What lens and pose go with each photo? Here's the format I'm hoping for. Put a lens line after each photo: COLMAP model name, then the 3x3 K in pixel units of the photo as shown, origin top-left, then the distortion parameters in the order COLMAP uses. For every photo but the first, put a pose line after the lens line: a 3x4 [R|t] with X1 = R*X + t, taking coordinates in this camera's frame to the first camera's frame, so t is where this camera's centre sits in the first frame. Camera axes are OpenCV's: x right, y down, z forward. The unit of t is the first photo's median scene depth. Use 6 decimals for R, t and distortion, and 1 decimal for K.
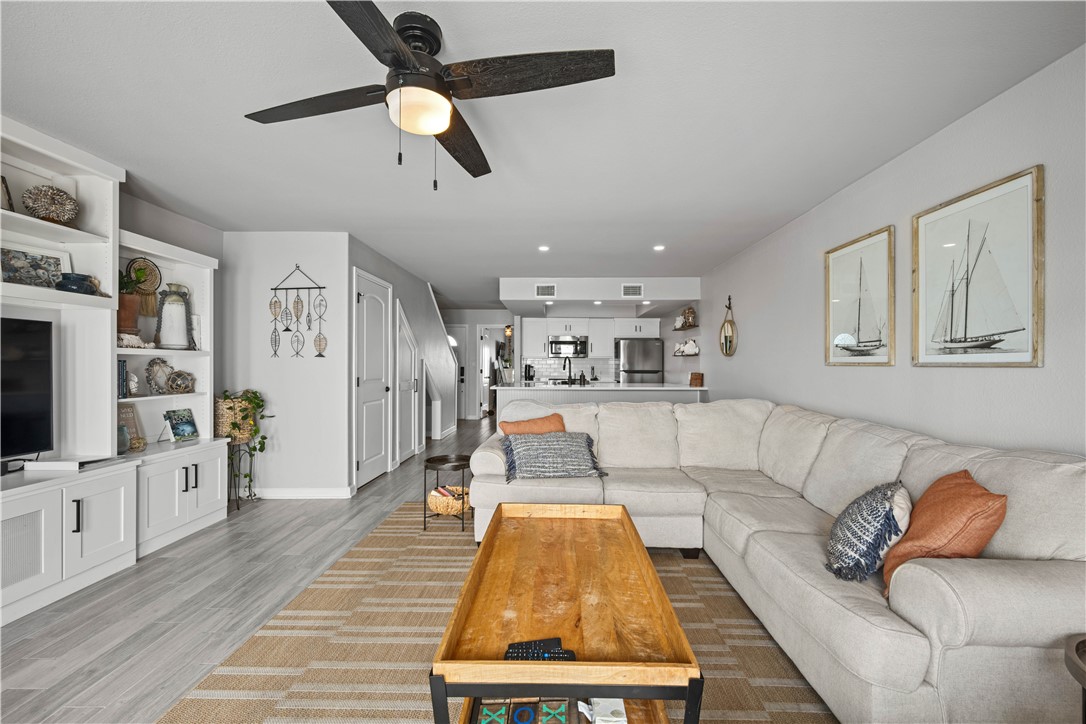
lens RADIAL K [[431.5, 0, 549.1], [0, 431.5, 367.8], [0, 0, 1]] dist [-0.000271, -0.000338]
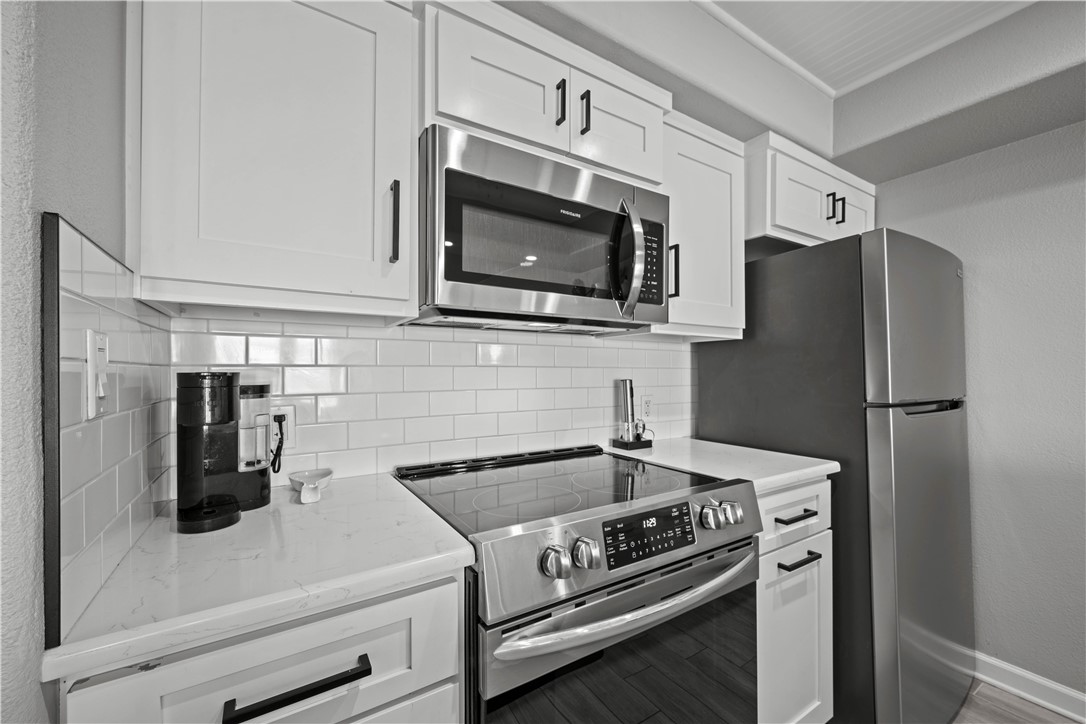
lens RADIAL K [[431.5, 0, 549.1], [0, 431.5, 367.8], [0, 0, 1]] dist [-0.000271, -0.000338]
pose [[0.832507, -0.001497, 0.554013, -0.098827], [0.006897, 0.999947, -0.007663, -0.018127], [-0.553972, 0.010201, 0.832473, 2.213472]]
